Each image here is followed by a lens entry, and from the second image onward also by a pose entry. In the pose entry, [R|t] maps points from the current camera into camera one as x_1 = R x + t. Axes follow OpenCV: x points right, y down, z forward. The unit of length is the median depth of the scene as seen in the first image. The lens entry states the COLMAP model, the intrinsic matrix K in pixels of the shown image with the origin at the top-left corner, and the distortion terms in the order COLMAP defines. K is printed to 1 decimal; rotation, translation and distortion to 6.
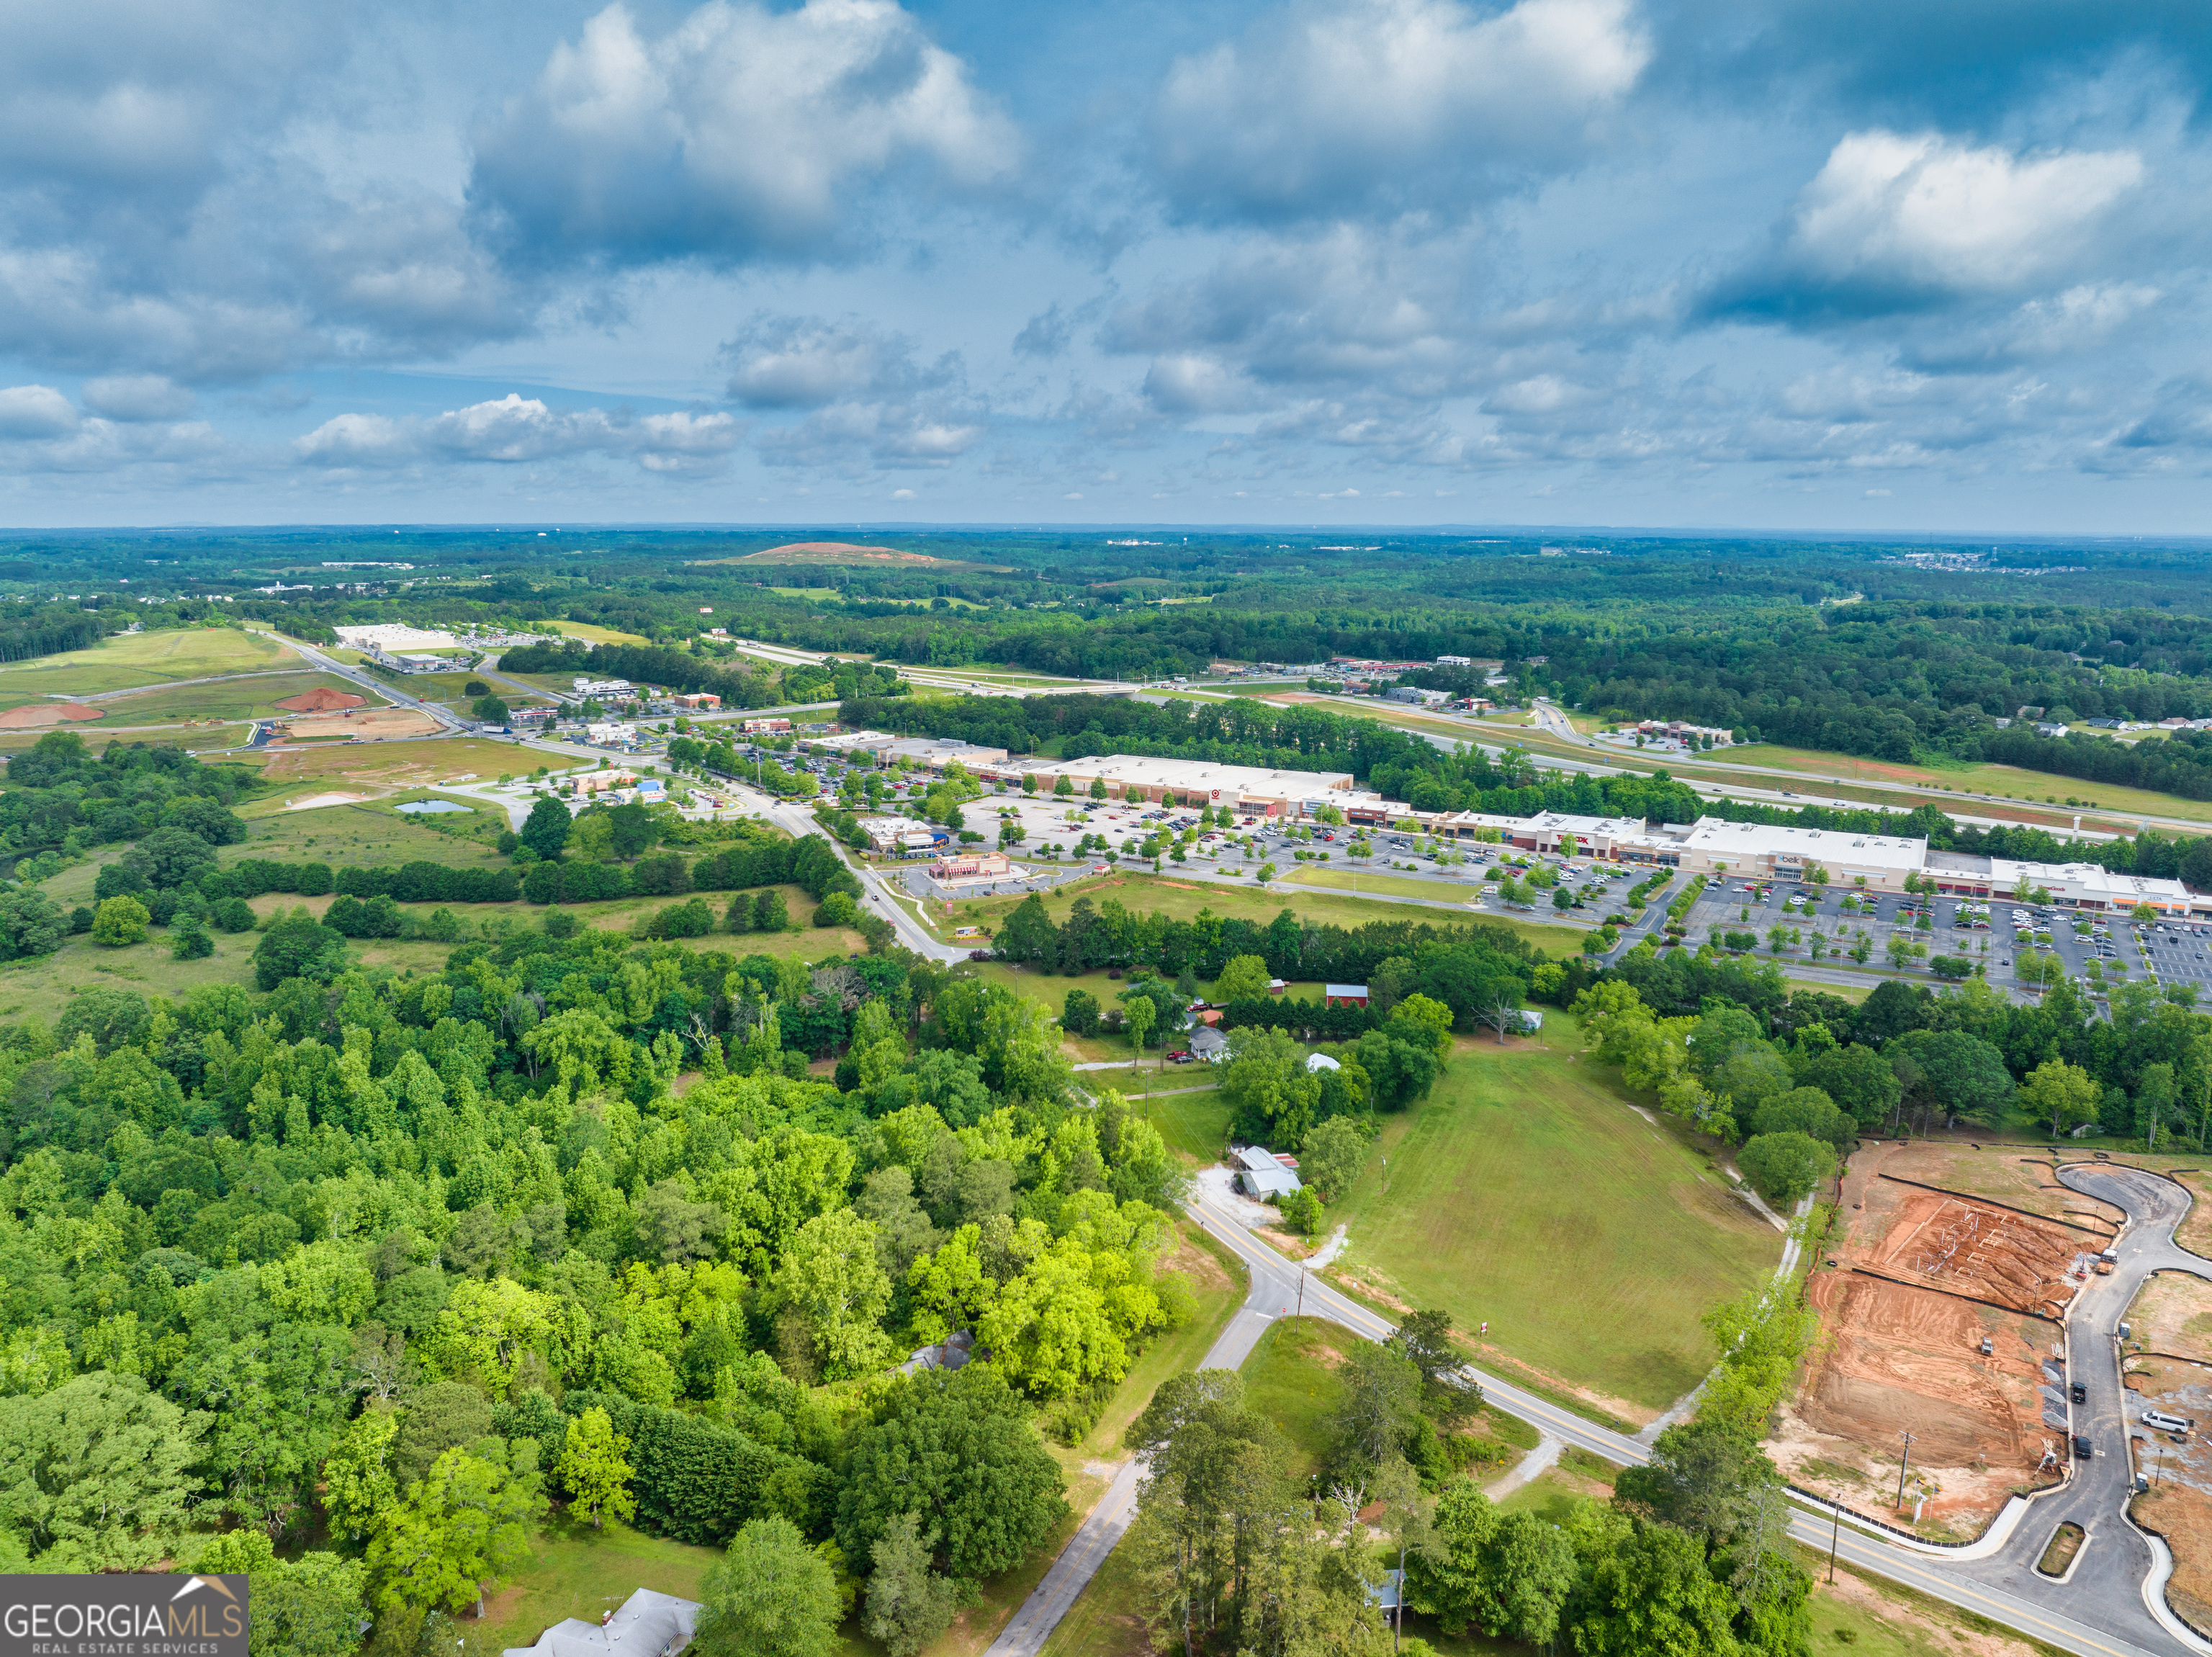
lens RADIAL K [[1553.2, 0, 1103.6], [0, 1553.2, 823.4], [0, 0, 1]] dist [-0.031119, -0.004209]
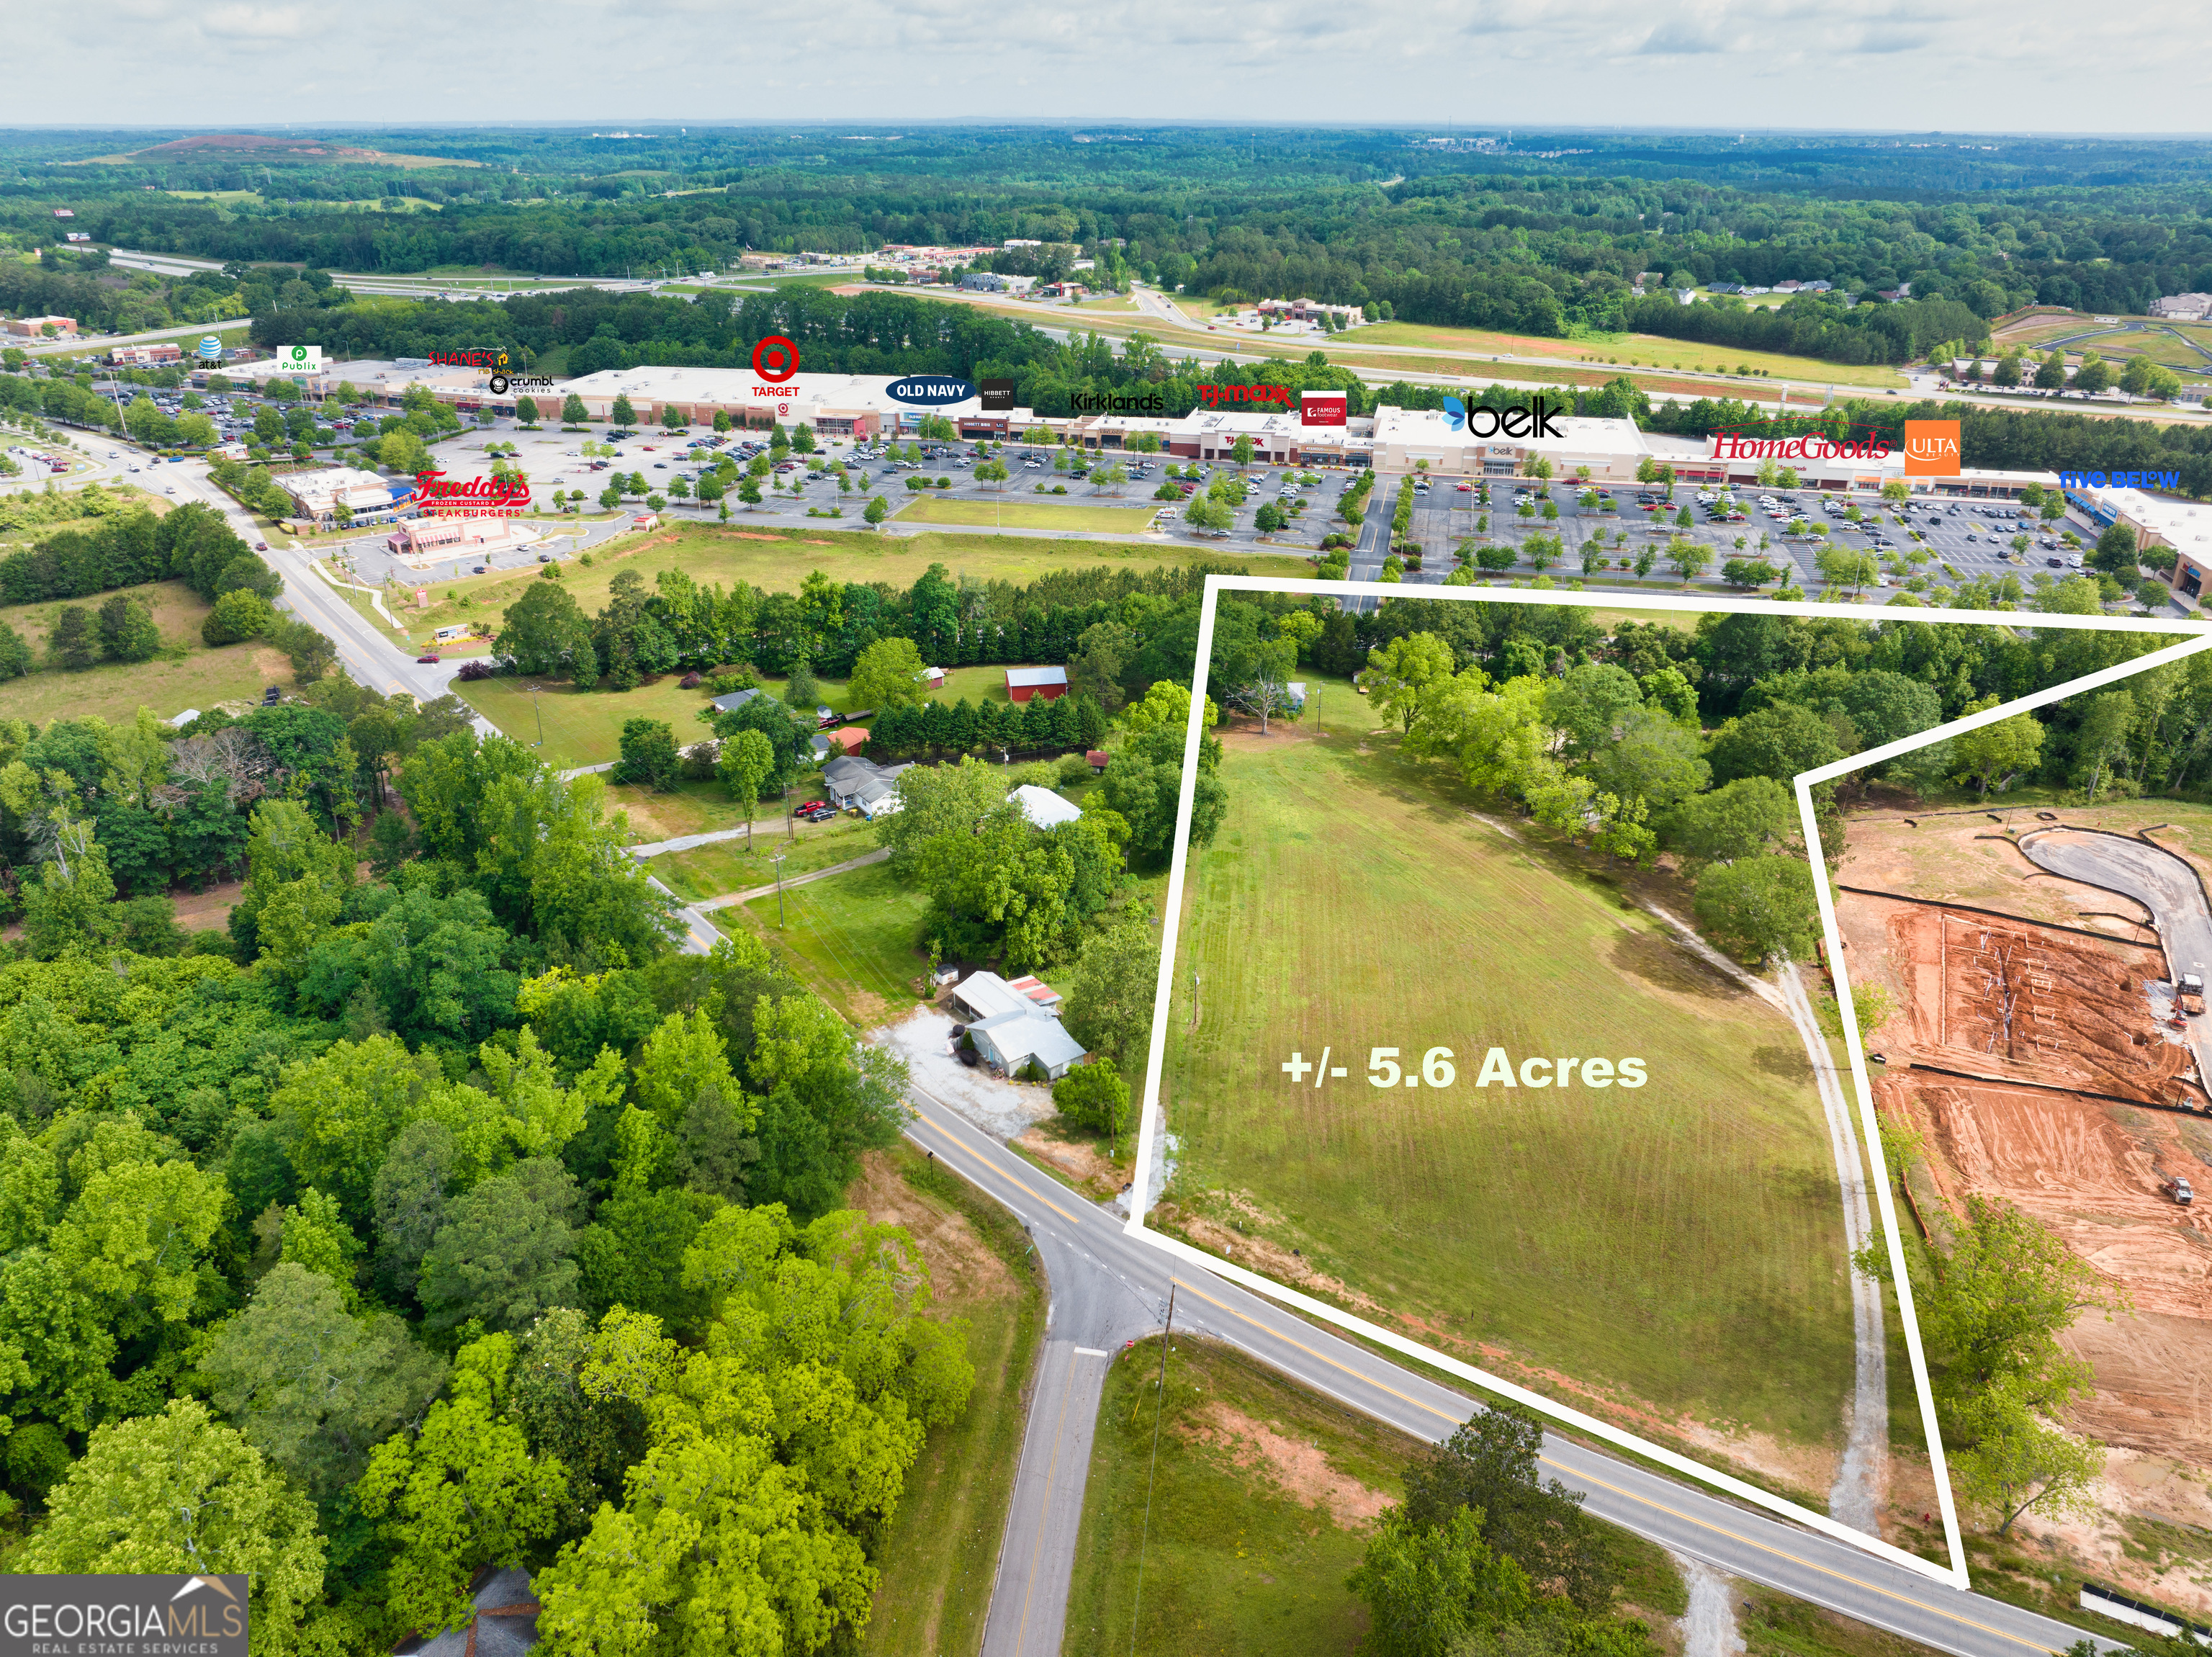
lens RADIAL K [[1553.2, 0, 1118.5], [0, 1553.2, 821.4], [0, 0, 1]] dist [-0.031119, -0.004209]
pose [[0.953607, -0.124302, 0.274195, -0.005523], [0.056490, 0.968485, 0.242583, 0.002458], [-0.295707, -0.215839, 0.930575, 0.228375]]
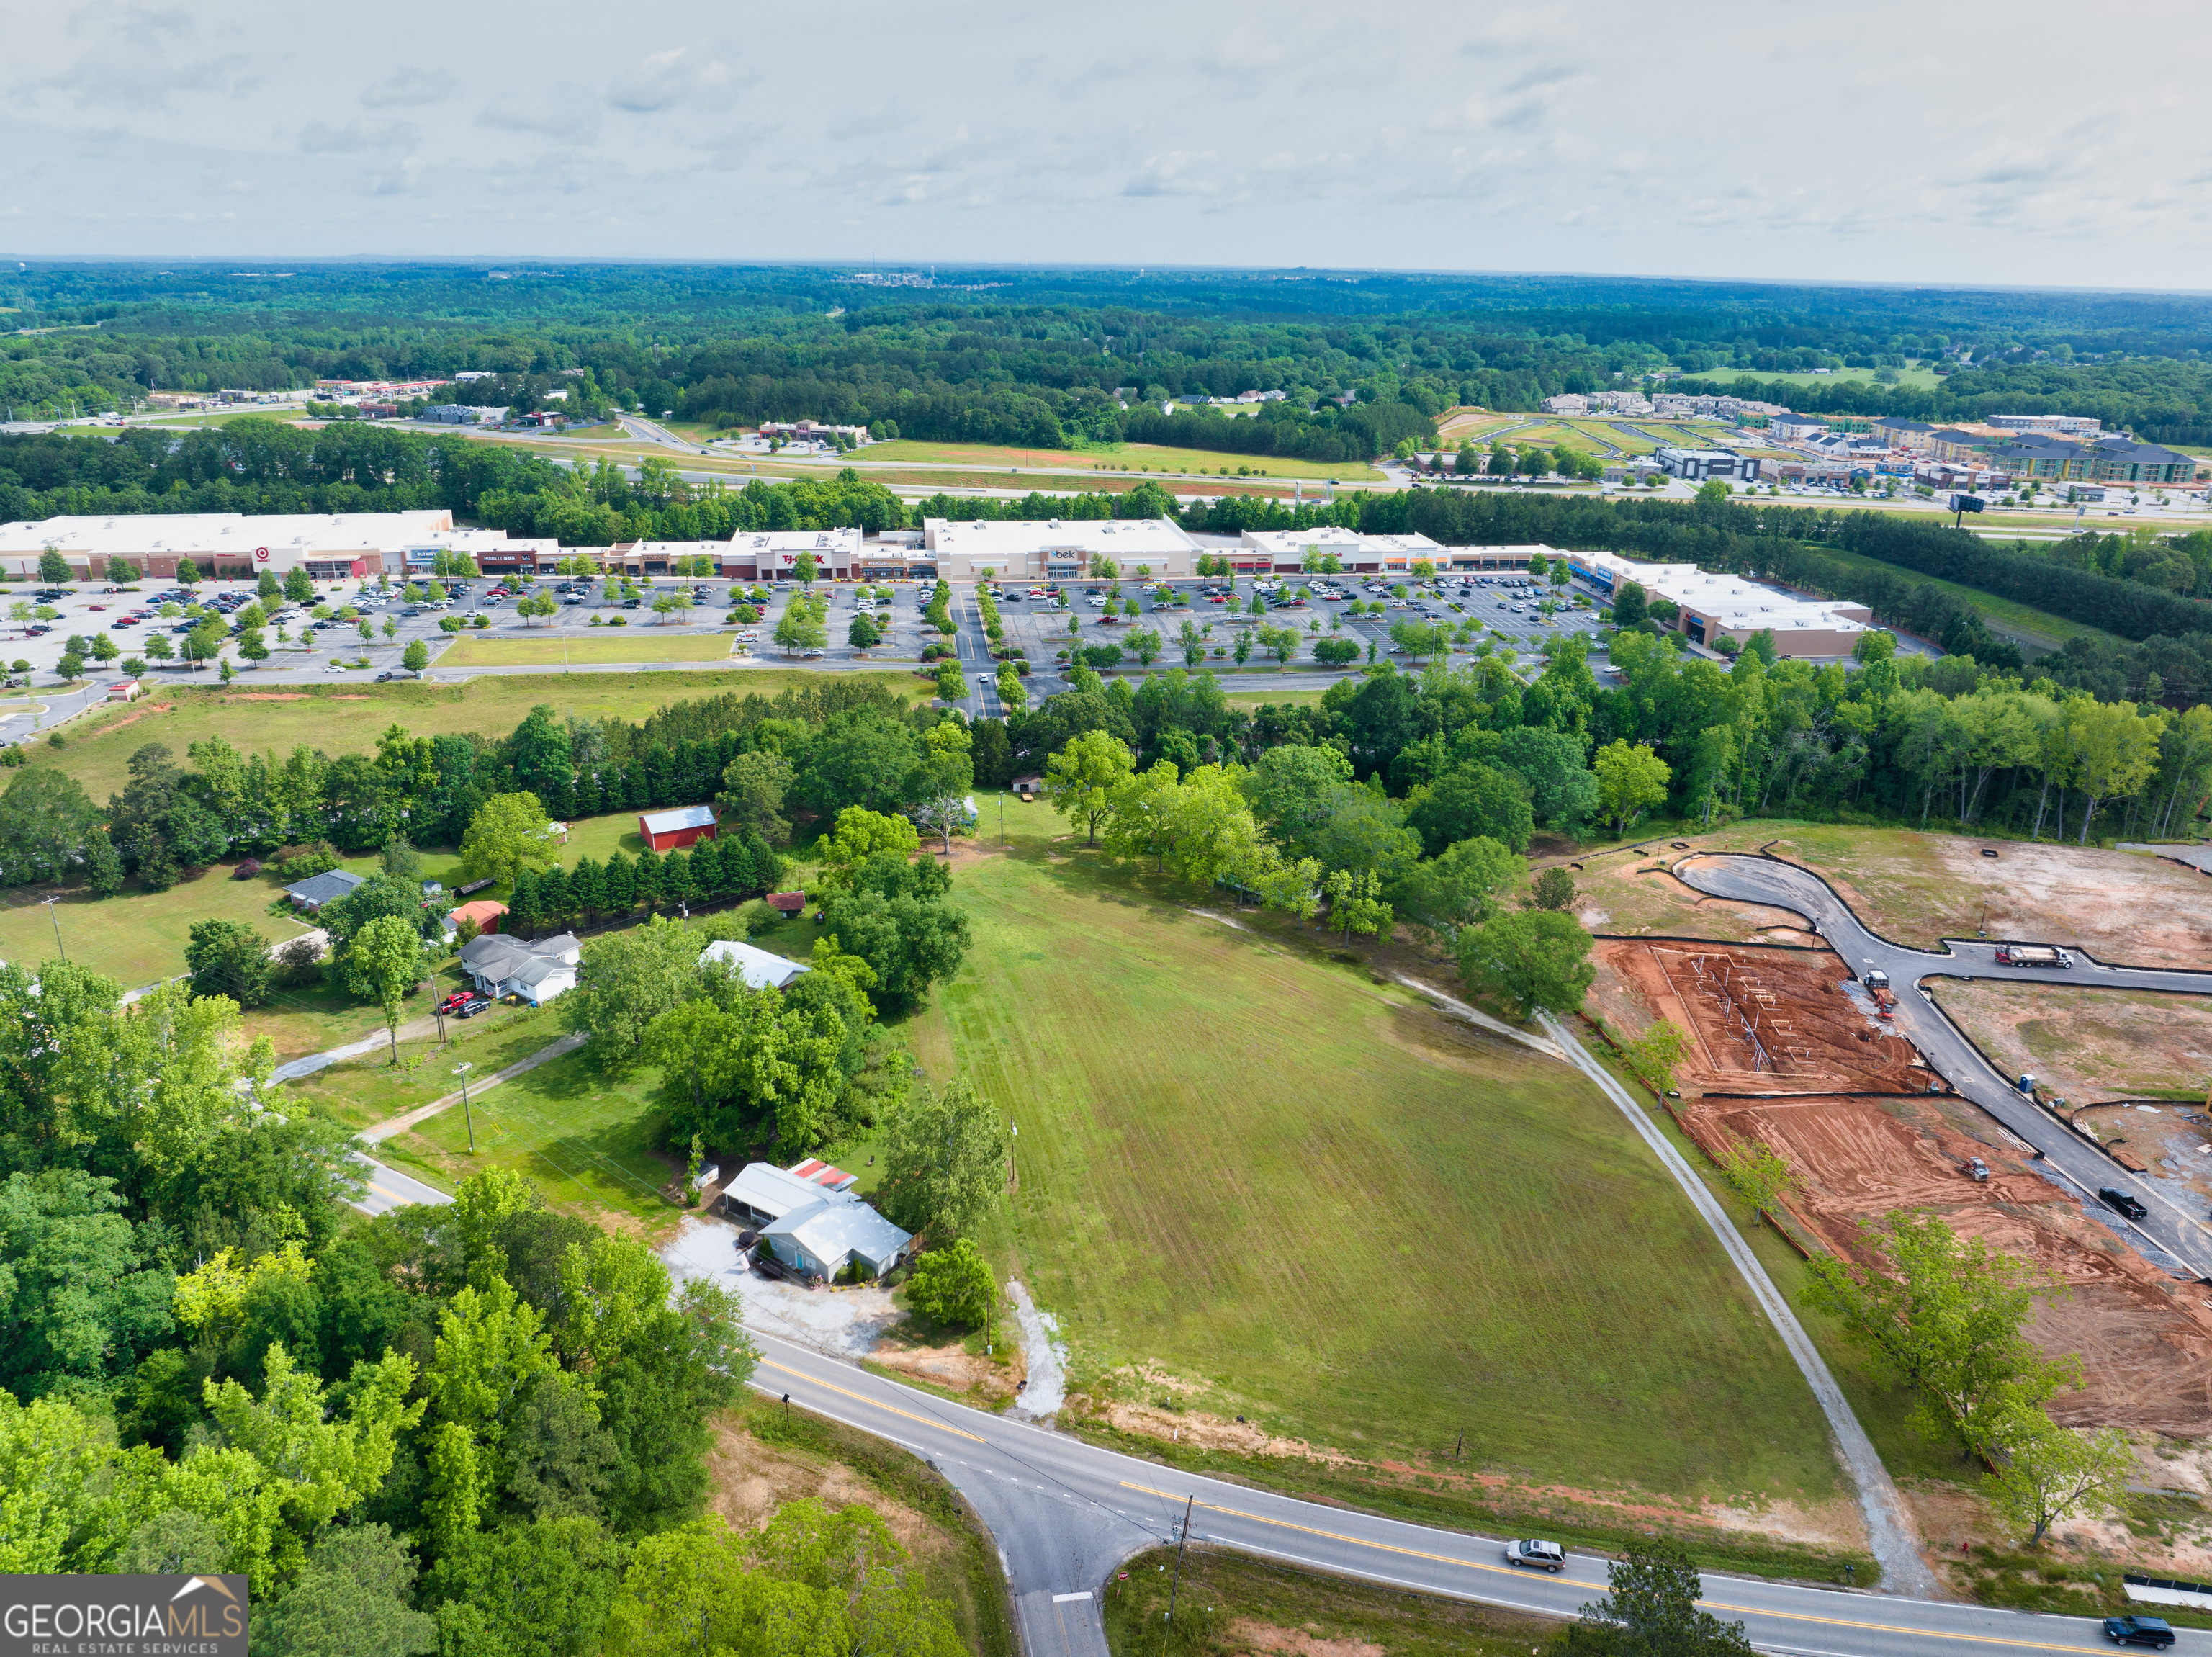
lens RADIAL K [[1553.2, 0, 1113.2], [0, 1553.2, 810.2], [0, 0, 1]] dist [-0.031119, -0.004209]
pose [[0.795602, -0.194496, 0.573750, -0.043320], [0.104078, 0.976864, 0.186826, 0.003996], [-0.596813, -0.088924, 0.797438, 0.281011]]
